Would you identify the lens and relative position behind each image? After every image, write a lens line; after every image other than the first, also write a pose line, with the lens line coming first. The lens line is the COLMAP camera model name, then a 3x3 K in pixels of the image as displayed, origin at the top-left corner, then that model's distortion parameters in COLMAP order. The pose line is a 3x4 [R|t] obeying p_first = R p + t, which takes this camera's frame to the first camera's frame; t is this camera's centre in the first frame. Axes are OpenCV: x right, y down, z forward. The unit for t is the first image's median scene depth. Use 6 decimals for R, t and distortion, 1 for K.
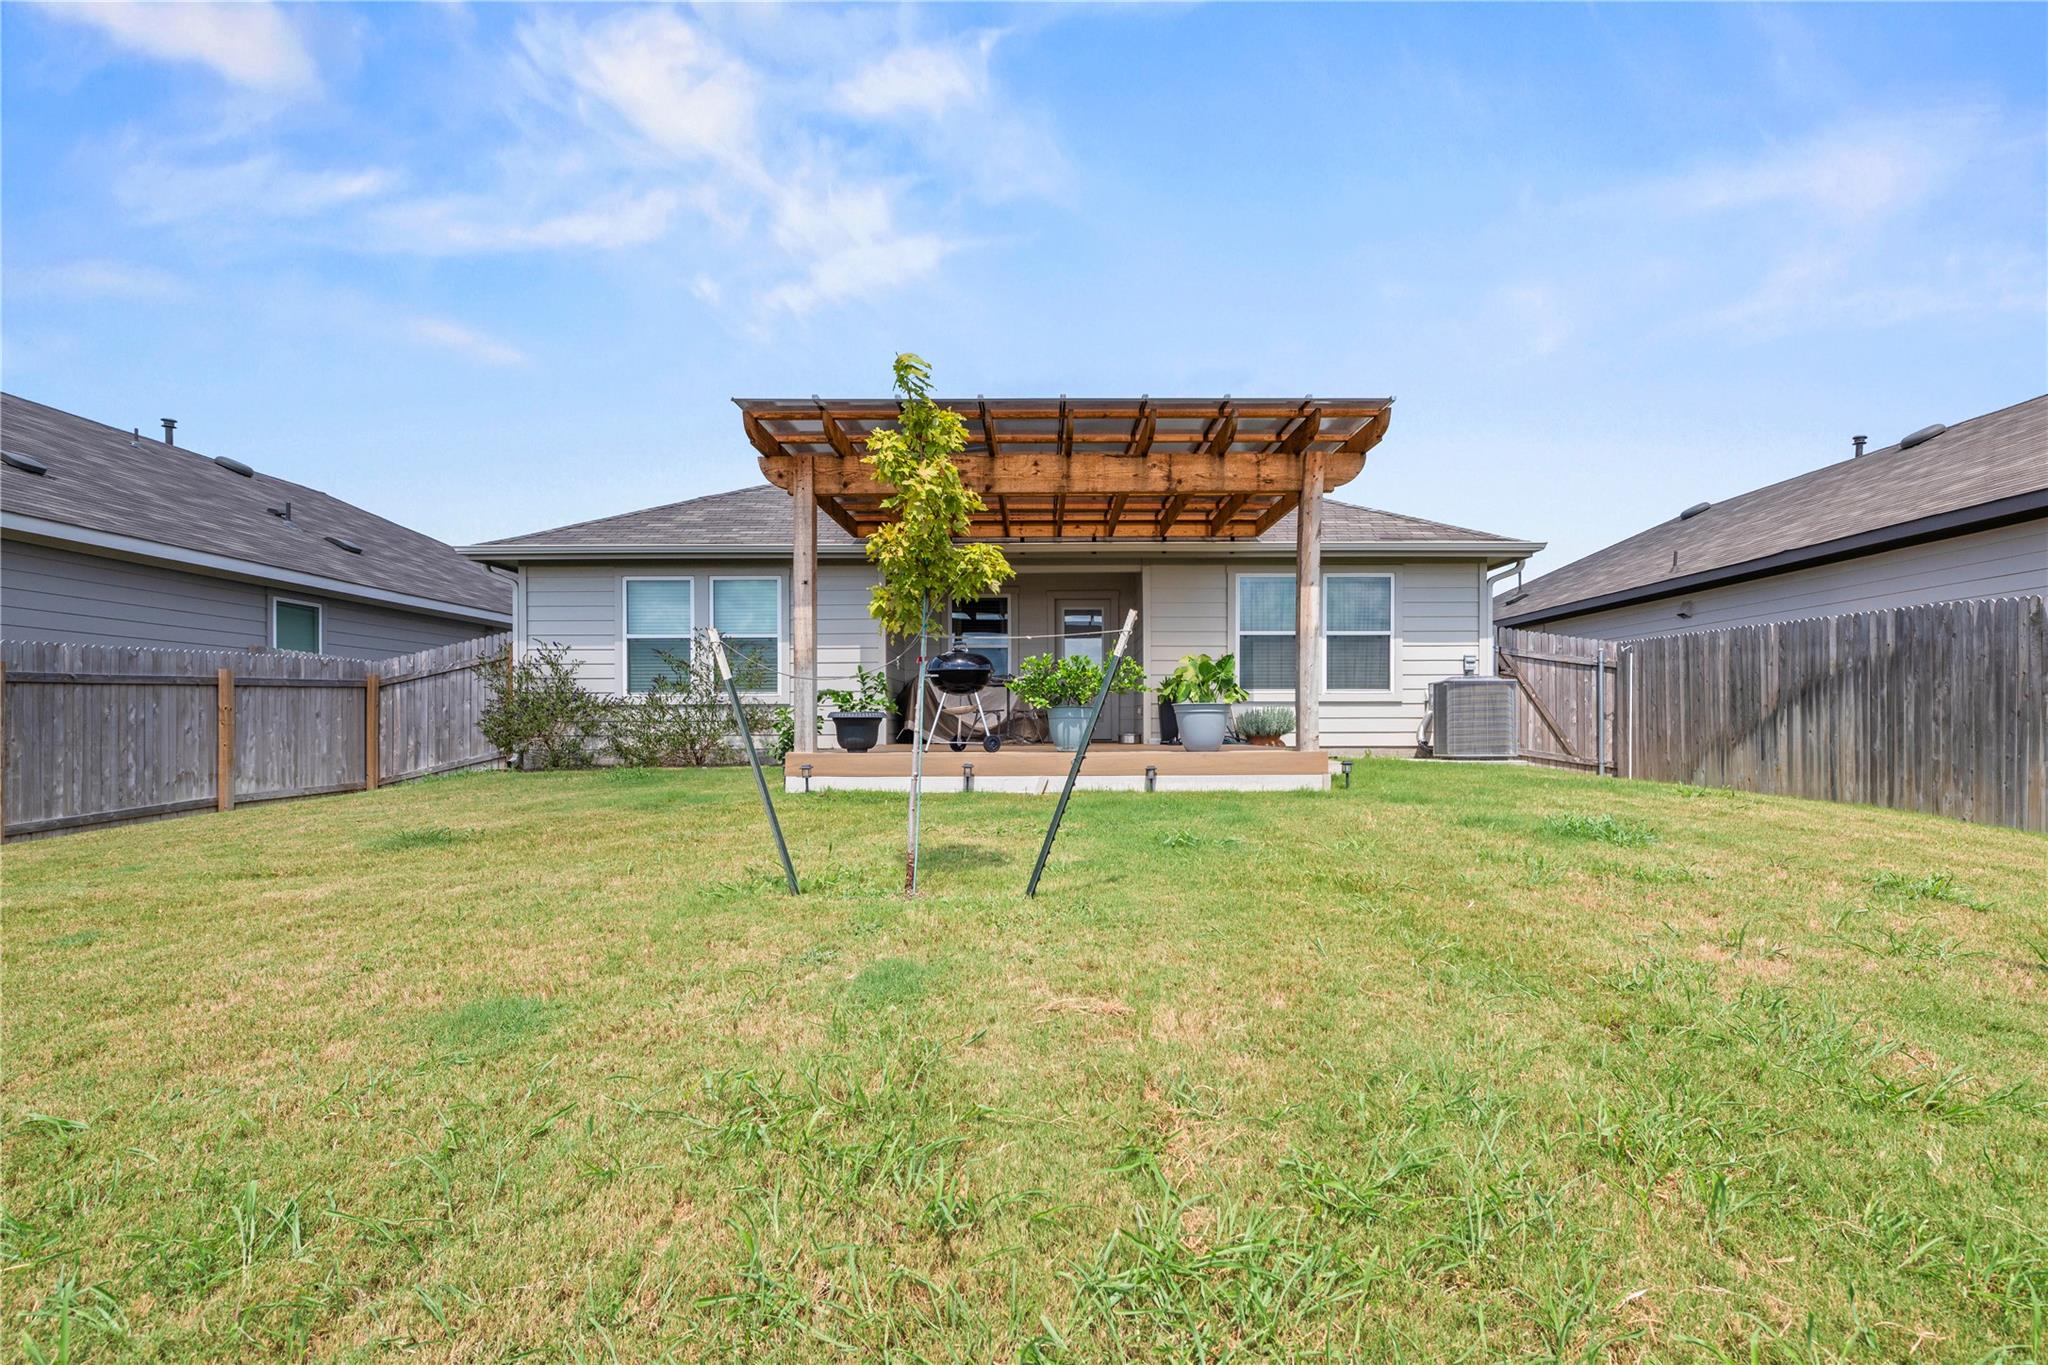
lens RADIAL K [[1039.1, 0, 1031.1], [0, 1039.1, 733.7], [0, 0, 1]] dist [-0.000164, 0.000547]
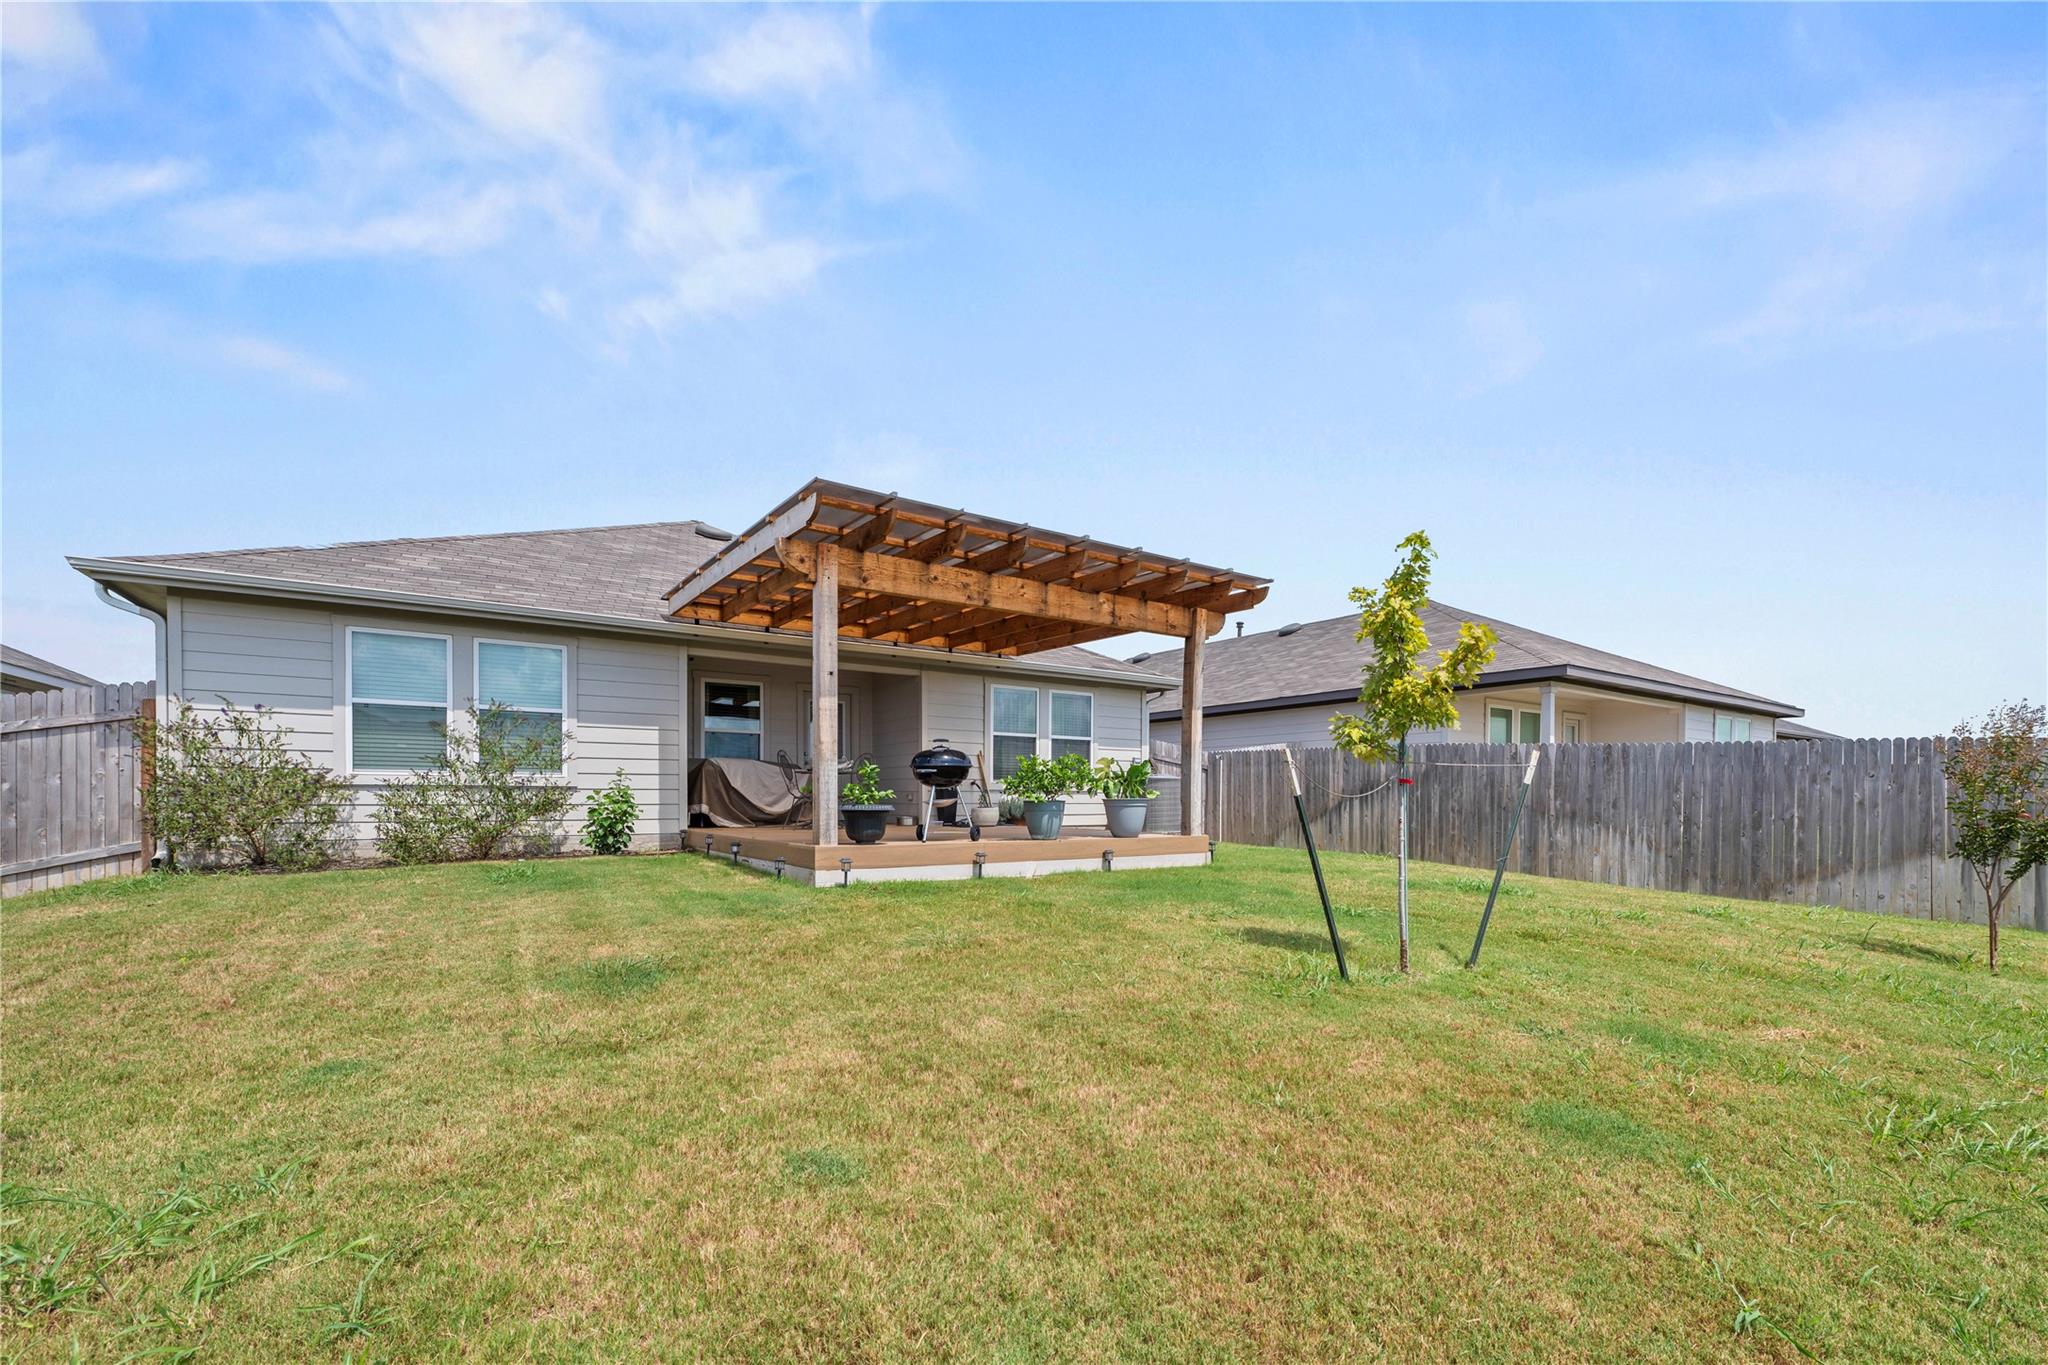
lens RADIAL K [[884.8, 0, 1024.2], [0, 884.8, 788.3], [0, 0, 1]] dist [0.001455, 0.000140]
pose [[0.820639, 0.012989, 0.571300, -0.383914], [-0.003285, 0.999832, -0.018013, -0.015206], [-0.571438, 0.012906, 0.820544, 0.145008]]
